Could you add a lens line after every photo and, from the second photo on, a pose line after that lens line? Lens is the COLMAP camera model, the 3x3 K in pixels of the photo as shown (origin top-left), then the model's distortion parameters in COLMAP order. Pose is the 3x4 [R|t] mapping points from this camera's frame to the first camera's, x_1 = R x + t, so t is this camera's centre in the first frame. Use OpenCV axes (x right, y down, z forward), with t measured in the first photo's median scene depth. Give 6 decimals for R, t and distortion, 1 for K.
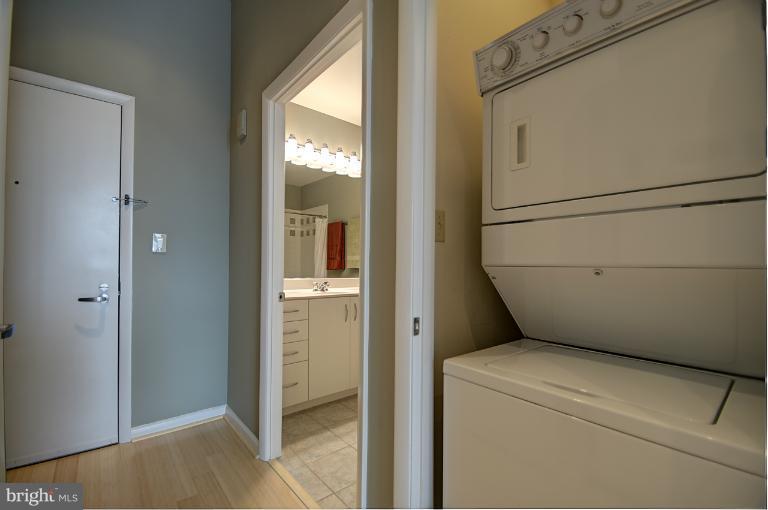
lens RADIAL K [[333.9, 0, 380.1], [0, 333.9, 260.9], [0, 0, 1]] dist [0.001915, -0.009471]
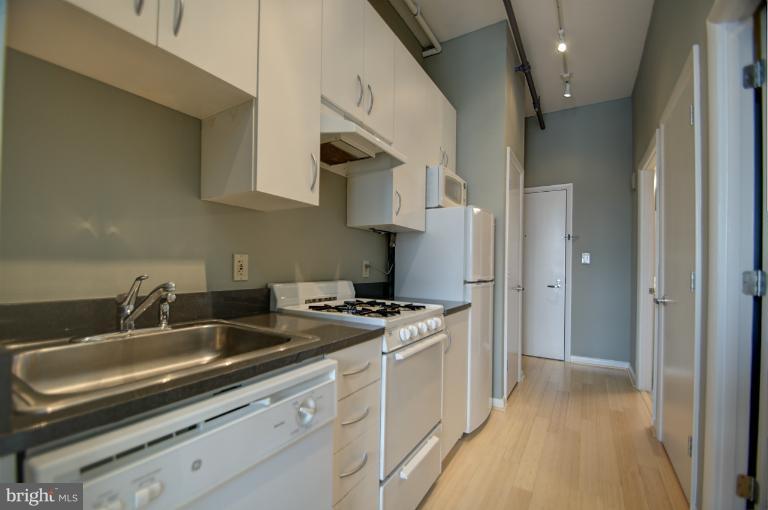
lens RADIAL K [[333.9, 0, 375.5], [0, 333.9, 266.7], [0, 0, 1]] dist [0.001915, -0.009471]
pose [[0.310738, -0.003131, -0.950490, 0.748635], [-0.007055, 0.999959, -0.005601, 0.008594], [0.950469, 0.008446, 0.310703, -0.686636]]
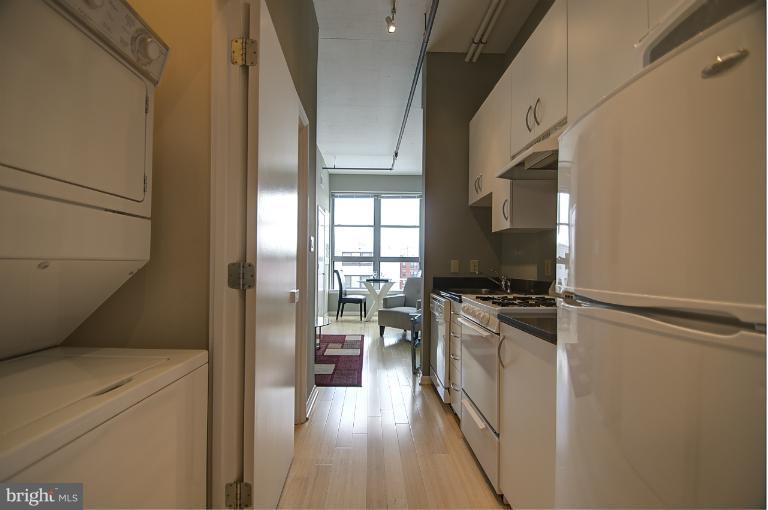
lens RADIAL K [[333.9, 0, 370.5], [0, 333.9, 263.6], [0, 0, 1]] dist [0.001915, -0.009471]
pose [[-0.772604, -0.014447, 0.634724, -0.230965], [-0.021267, 0.999769, -0.003130, 0.011091], [-0.634532, -0.015917, -0.772733, 0.481911]]
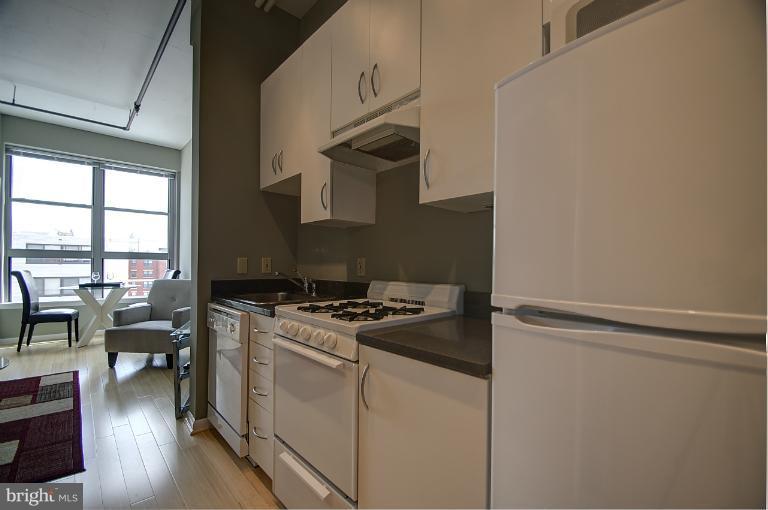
lens RADIAL K [[333.9, 0, 374.5], [0, 333.9, 265.5], [0, 0, 1]] dist [0.001915, -0.009471]
pose [[-0.998959, -0.019144, -0.041411, 0.017249], [-0.018868, 0.999797, -0.007045, 0.009417], [0.041538, -0.006256, -0.999117, 0.253515]]
